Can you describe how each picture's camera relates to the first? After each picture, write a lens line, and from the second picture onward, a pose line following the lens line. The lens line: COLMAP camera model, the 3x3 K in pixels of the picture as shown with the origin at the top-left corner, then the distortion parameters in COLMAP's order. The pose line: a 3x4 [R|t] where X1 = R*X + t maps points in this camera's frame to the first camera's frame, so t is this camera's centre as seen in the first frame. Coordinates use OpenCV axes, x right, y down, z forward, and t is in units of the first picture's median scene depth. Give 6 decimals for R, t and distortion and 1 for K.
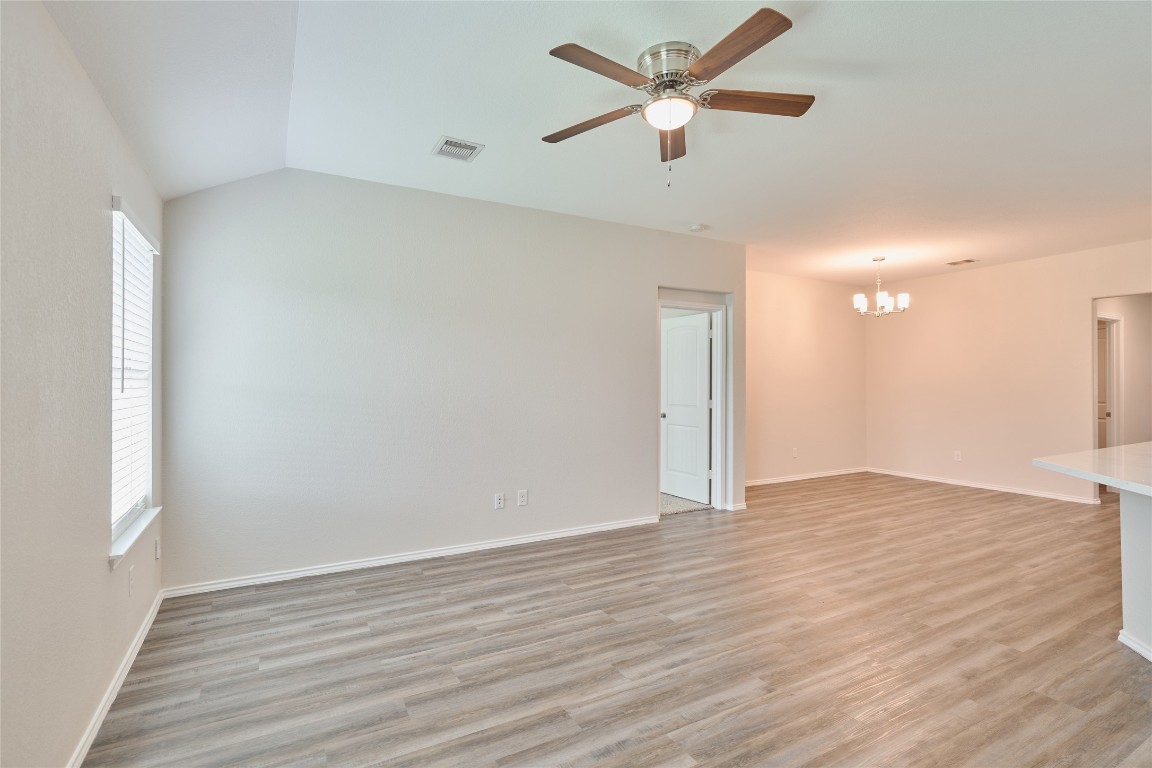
lens RADIAL K [[543.5, 0, 575.0], [0, 543.5, 384.4], [0, 0, 1]] dist [0.003736, -0.001503]
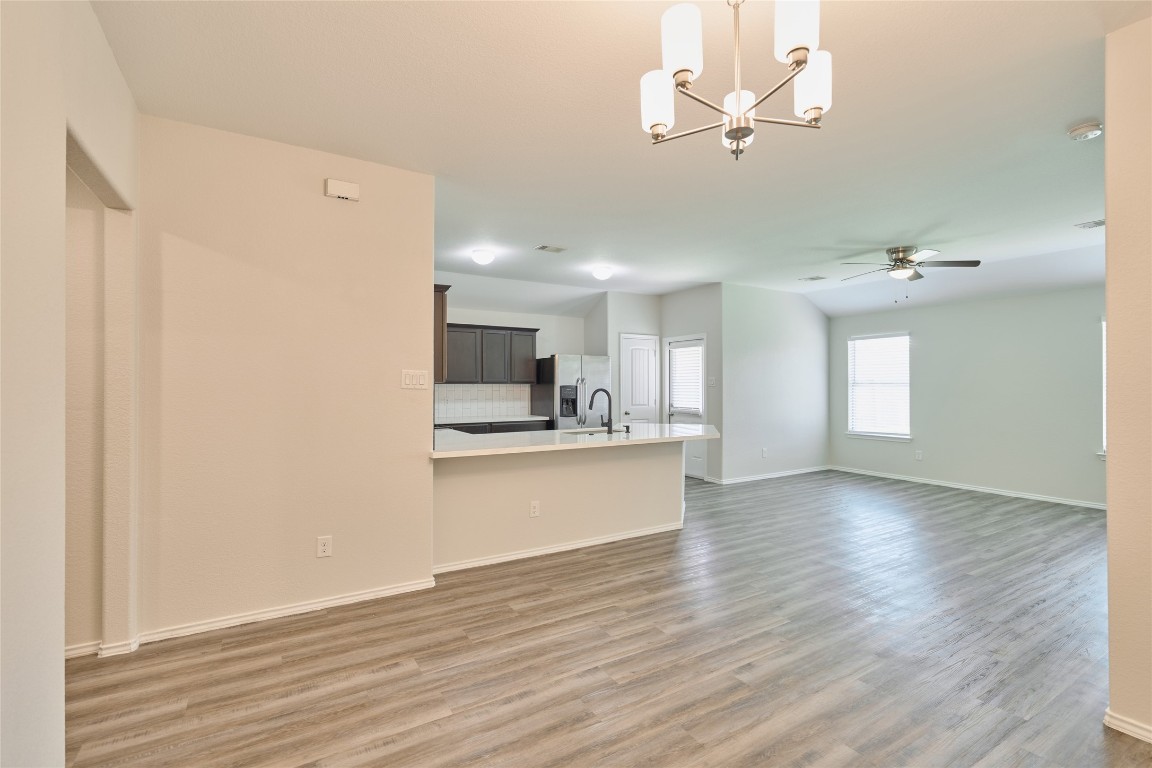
lens RADIAL K [[523.9, 0, 576.5], [0, 523.9, 383.7], [0, 0, 1]] dist [0.001451, -0.000359]
pose [[-0.999210, -0.000882, -0.039733, 1.237454], [-0.001010, 0.999994, 0.003218, -0.020342], [0.039730, 0.003256, -0.999205, 2.387685]]
